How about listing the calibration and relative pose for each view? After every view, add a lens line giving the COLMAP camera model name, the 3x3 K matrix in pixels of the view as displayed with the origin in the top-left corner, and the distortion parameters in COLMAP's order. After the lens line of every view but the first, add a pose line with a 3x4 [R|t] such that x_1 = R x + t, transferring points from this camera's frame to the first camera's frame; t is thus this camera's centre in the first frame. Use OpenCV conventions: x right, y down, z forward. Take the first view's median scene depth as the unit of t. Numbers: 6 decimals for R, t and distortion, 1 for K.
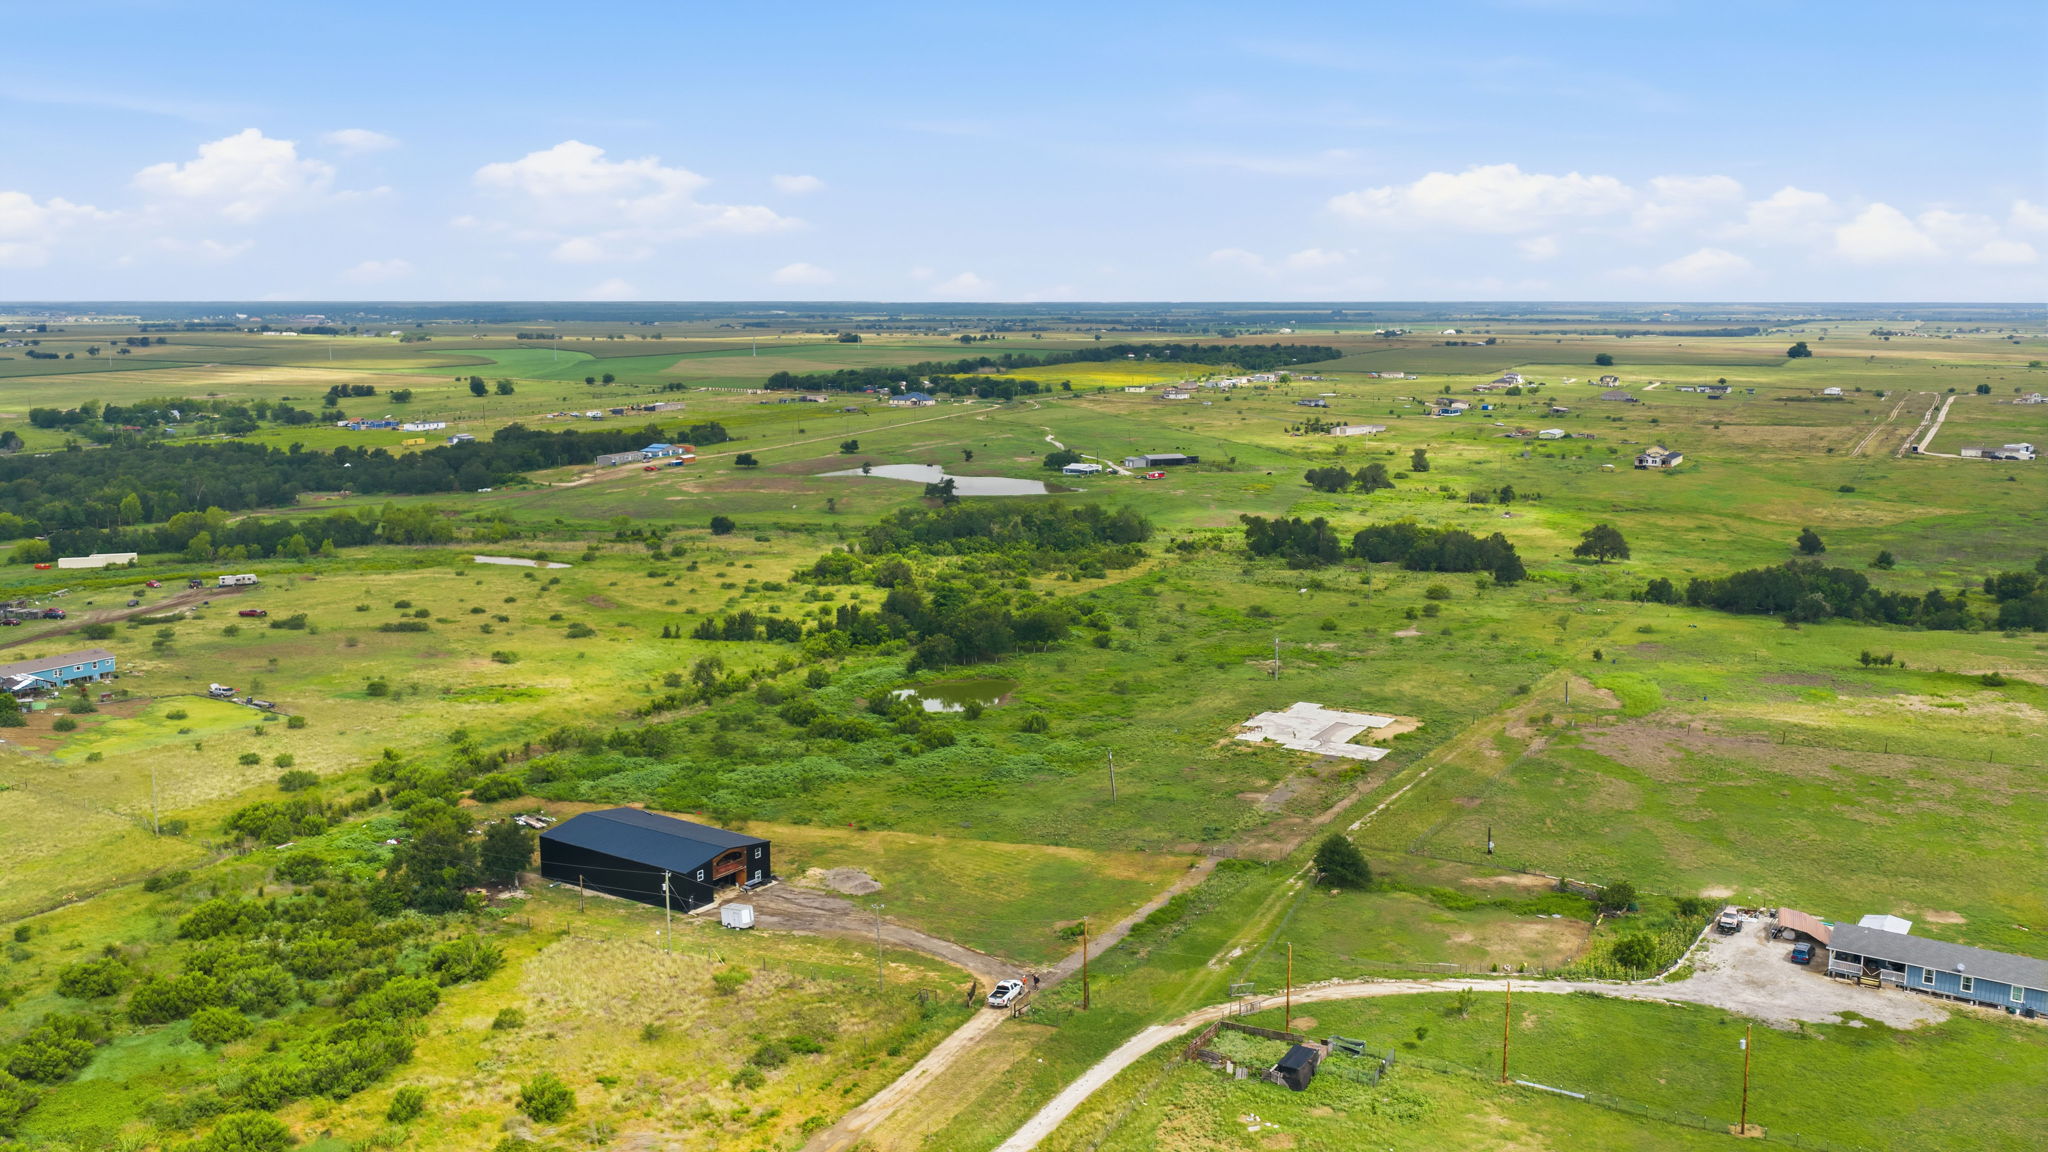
lens RADIAL K [[1691.4, 0, 1024.0], [0, 1691.4, 576.0], [0, 0, 1]] dist [0.027649, -0.045381]
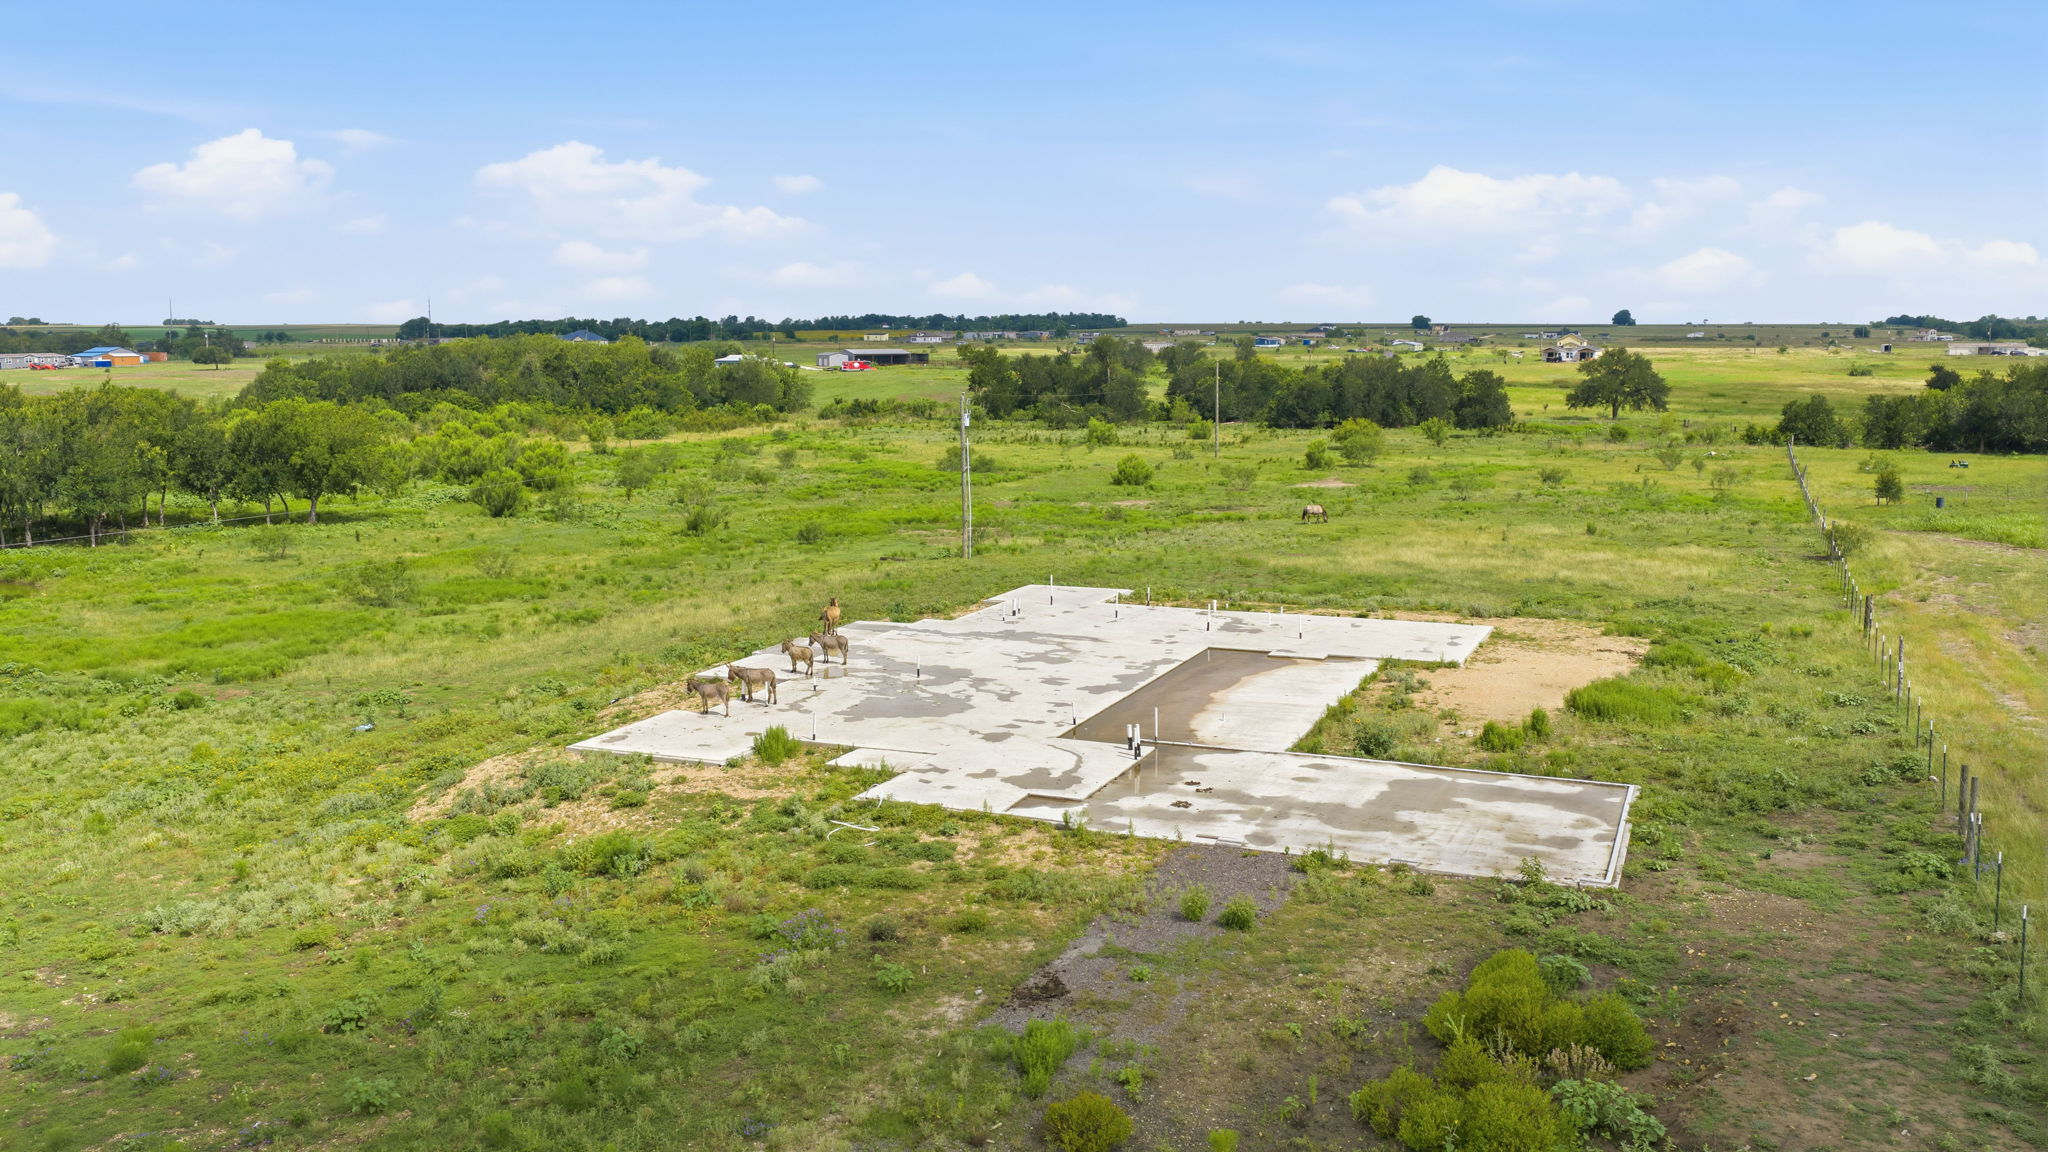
lens RADIAL K [[1691.4, 0, 1024.0], [0, 1691.4, 576.0], [0, 0, 1]] dist [0.027649, -0.045381]
pose [[0.992100, -0.024198, 0.123094, 0.087407], [0.026550, 0.999494, -0.017508, 0.050283], [-0.122608, 0.020637, 0.992241, 0.504953]]
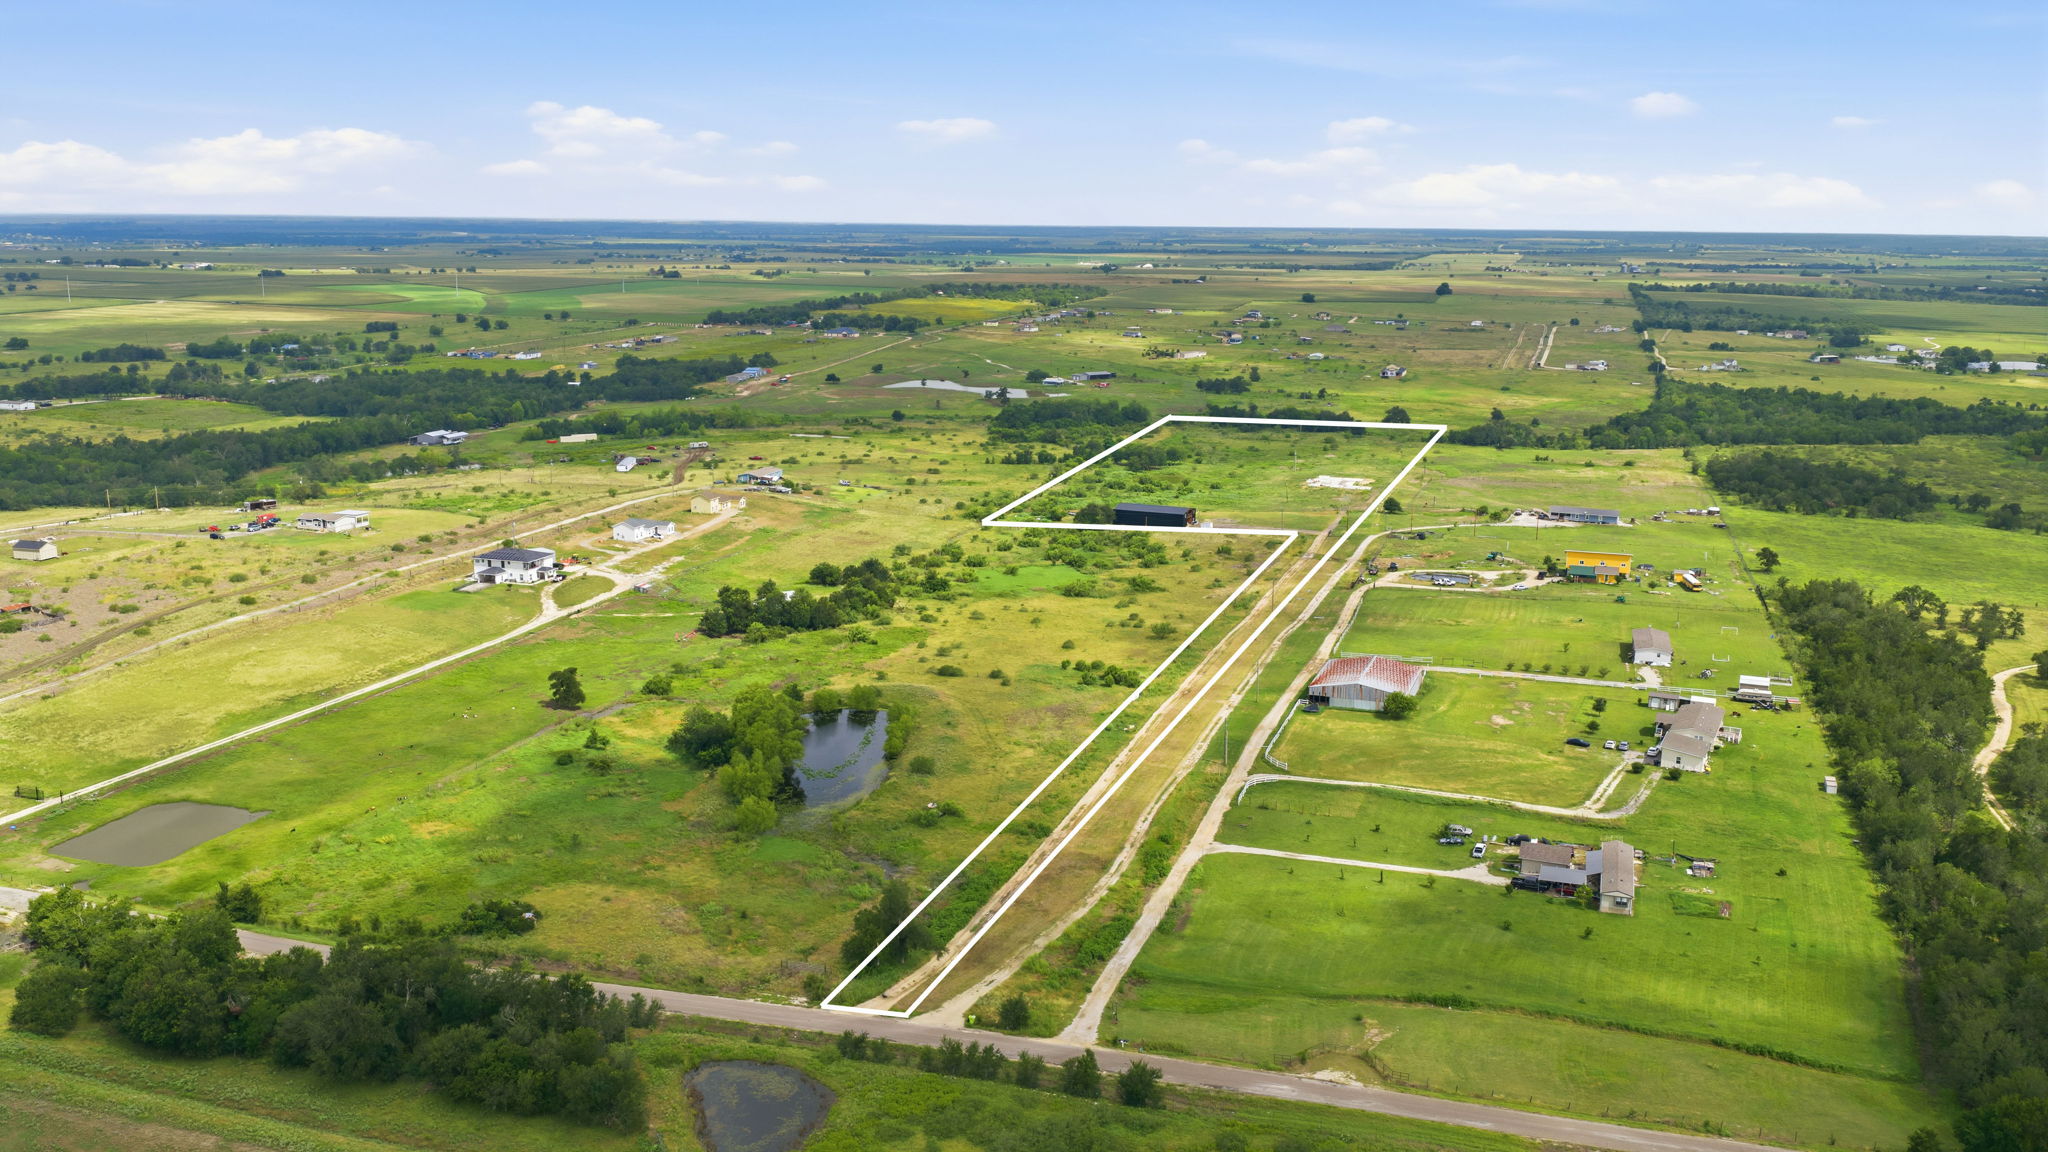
lens RADIAL K [[1691.4, 0, 1024.0], [0, 1691.4, 576.0], [0, 0, 1]] dist [0.027649, -0.045381]
pose [[0.978960, -0.032863, 0.201388, -0.458265], [0.023428, 0.998521, 0.049057, 0.056923], [-0.202702, -0.043306, 0.978282, -0.778662]]
